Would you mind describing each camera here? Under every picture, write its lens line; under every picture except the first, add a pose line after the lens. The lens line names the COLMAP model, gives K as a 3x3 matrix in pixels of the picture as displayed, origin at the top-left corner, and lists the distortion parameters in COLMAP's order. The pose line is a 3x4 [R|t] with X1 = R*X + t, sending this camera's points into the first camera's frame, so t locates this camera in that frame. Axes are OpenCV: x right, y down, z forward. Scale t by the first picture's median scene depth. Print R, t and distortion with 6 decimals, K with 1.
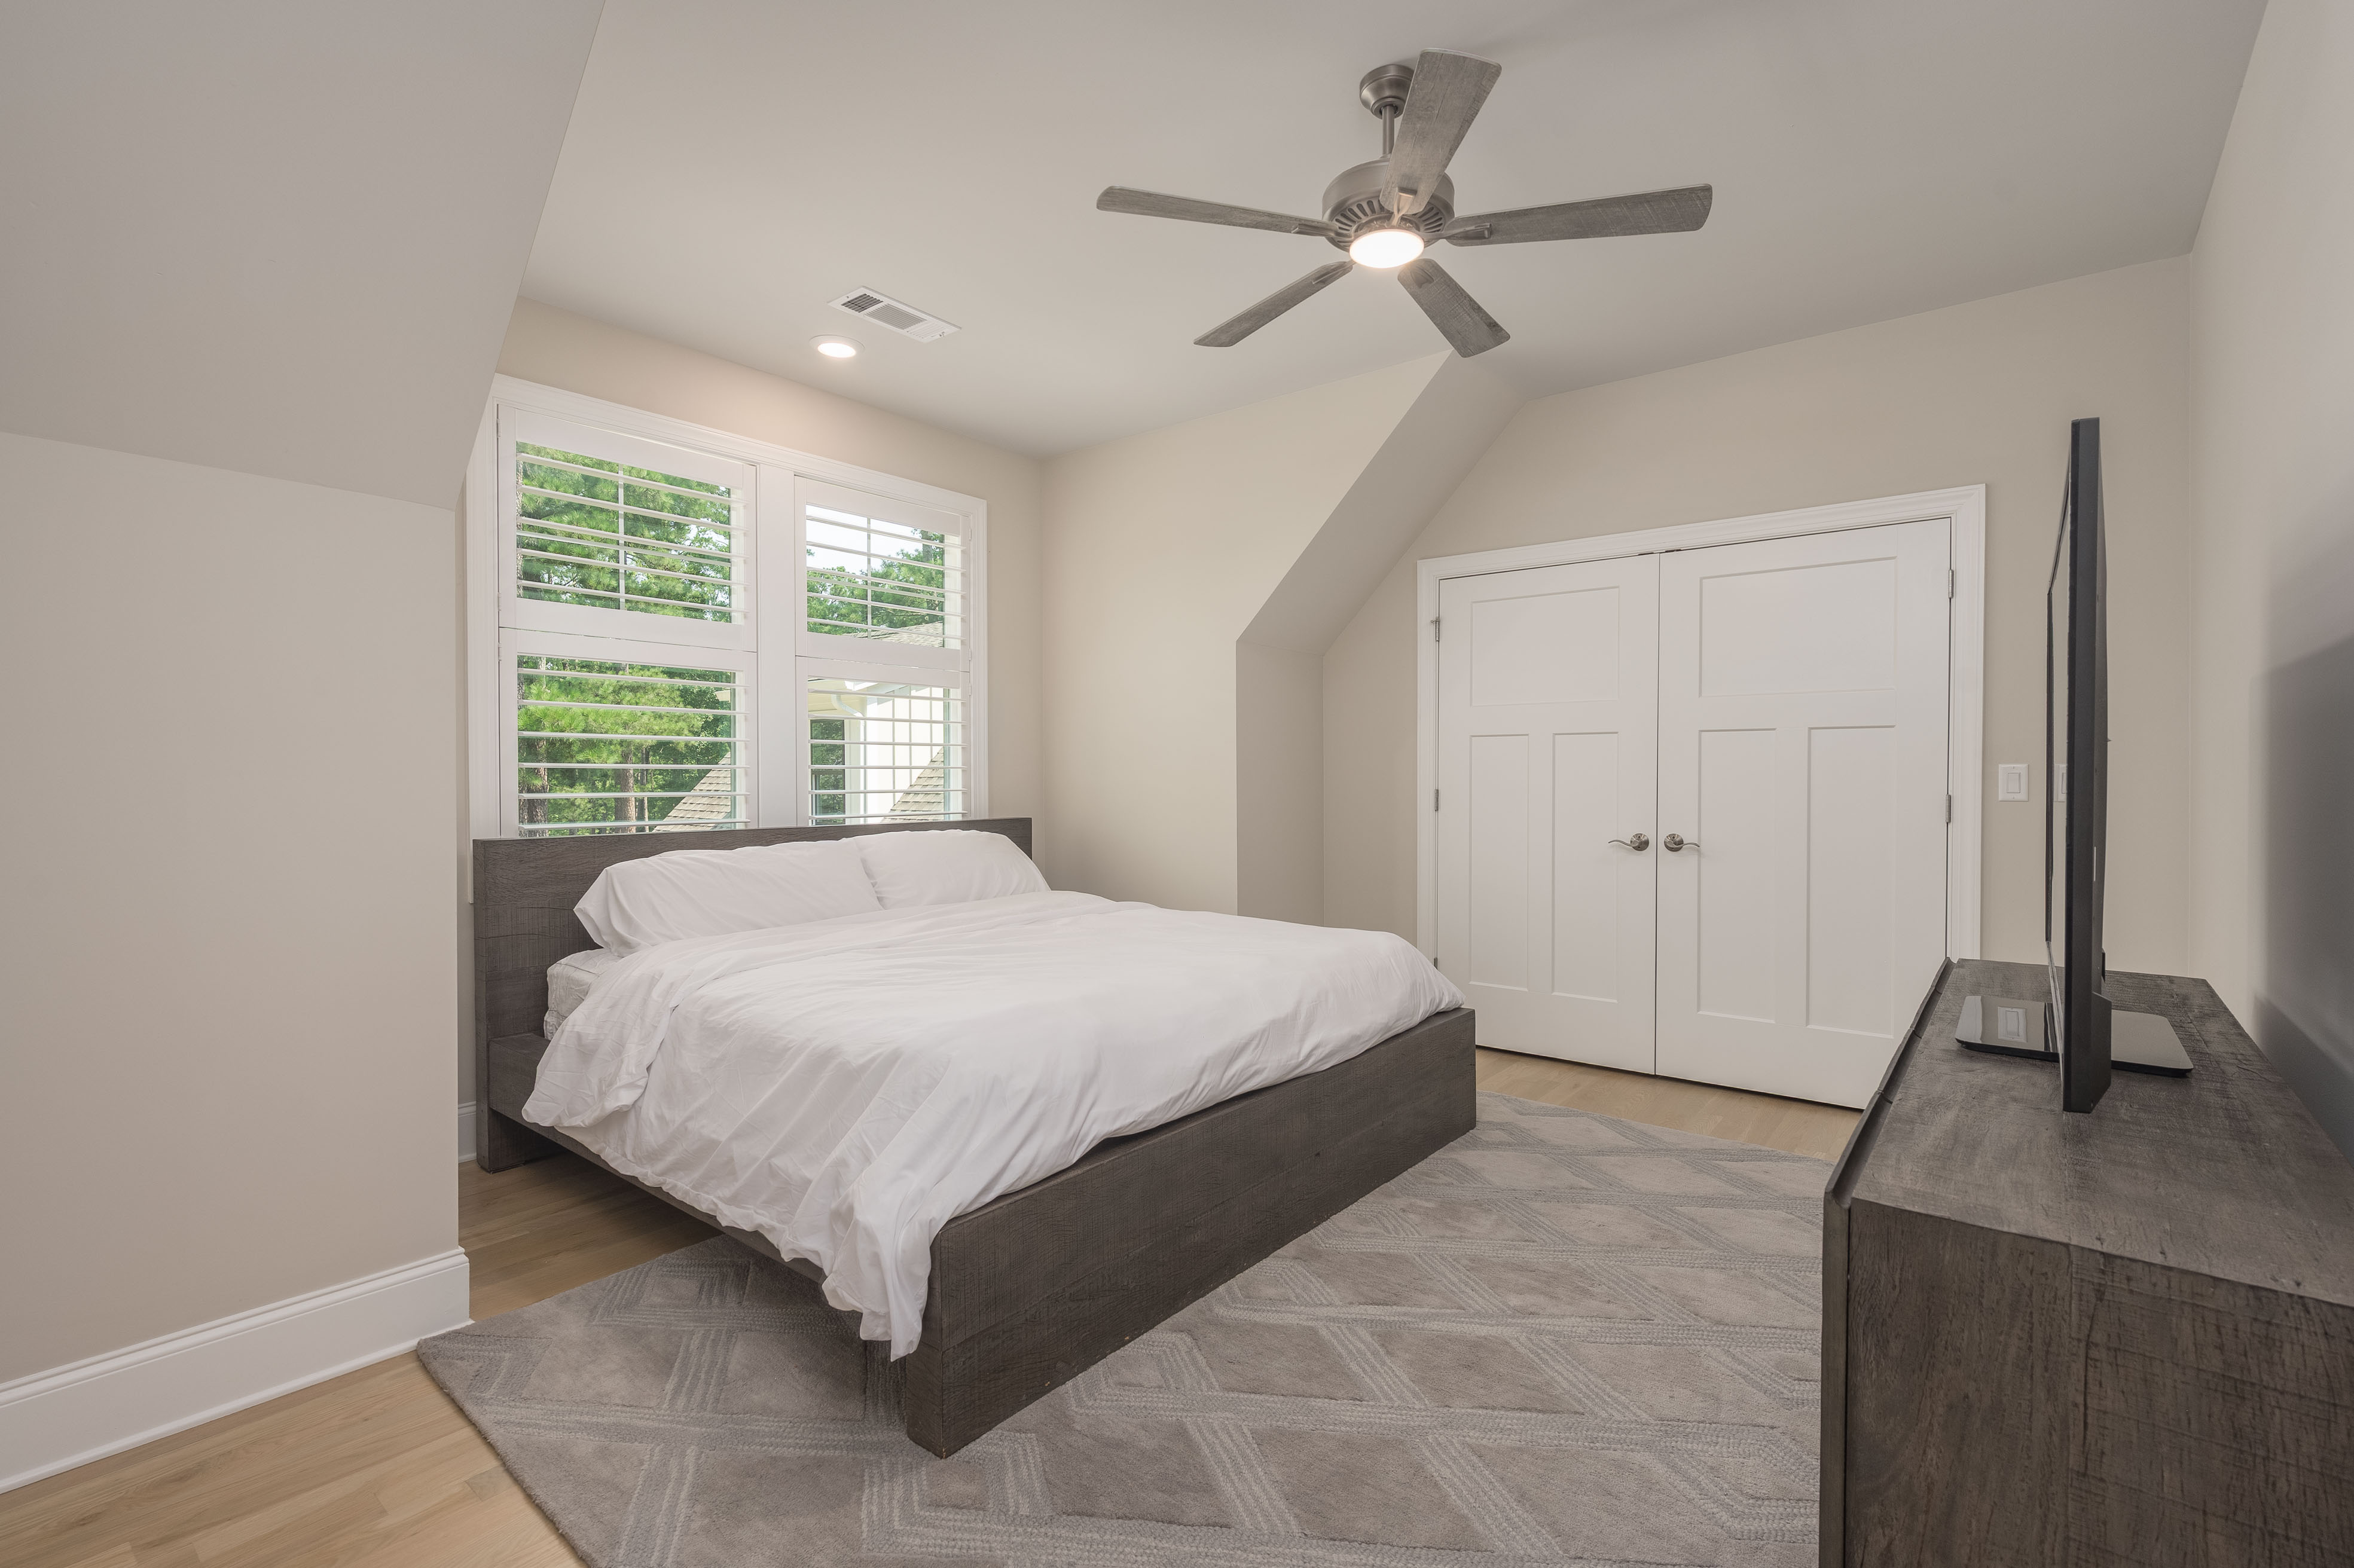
lens RADIAL K [[1015.5, 0, 1166.9], [0, 1015.5, 788.2], [0, 0, 1]] dist [-0.000256, 0.000008]
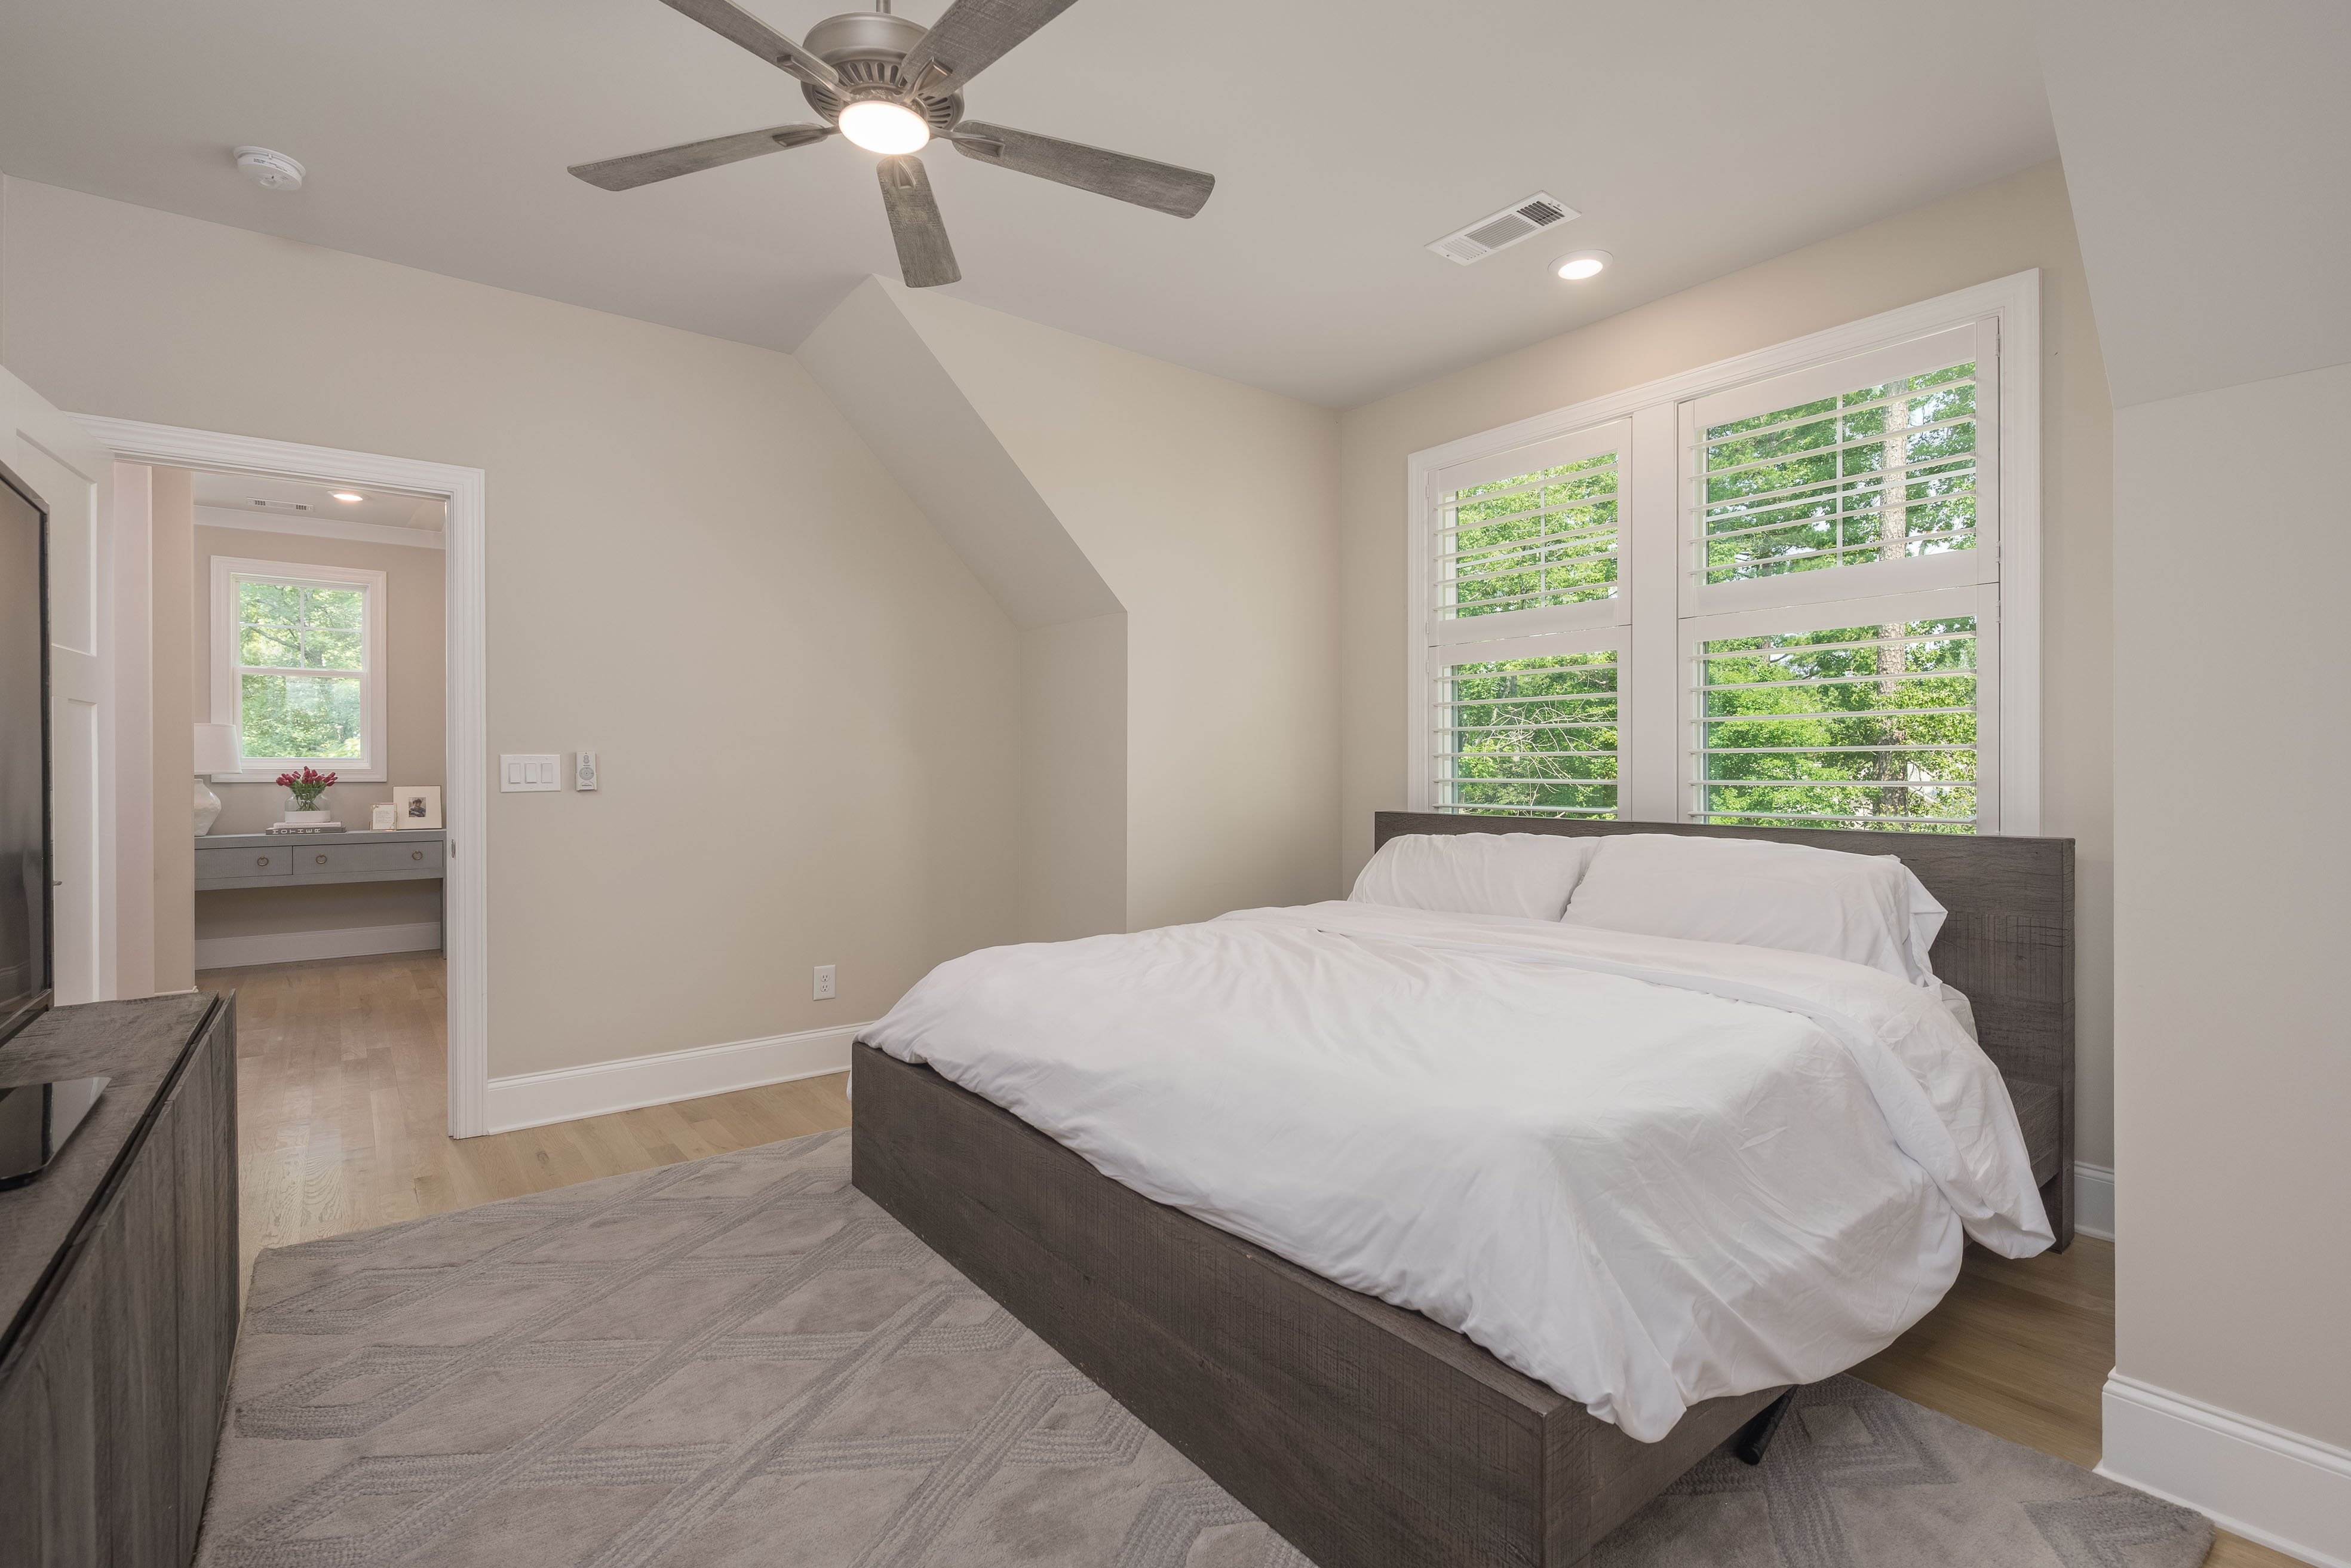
lens RADIAL K [[1075.2, 0, 1176.9], [0, 1075.2, 776.5], [0, 0, 1]] dist [0.001525, 0.000191]
pose [[-0.208726, 0.007523, -0.977945, 0.867653], [-0.004819, 0.999950, 0.008720, -0.006730], [0.977962, 0.006533, -0.208679, 1.194205]]
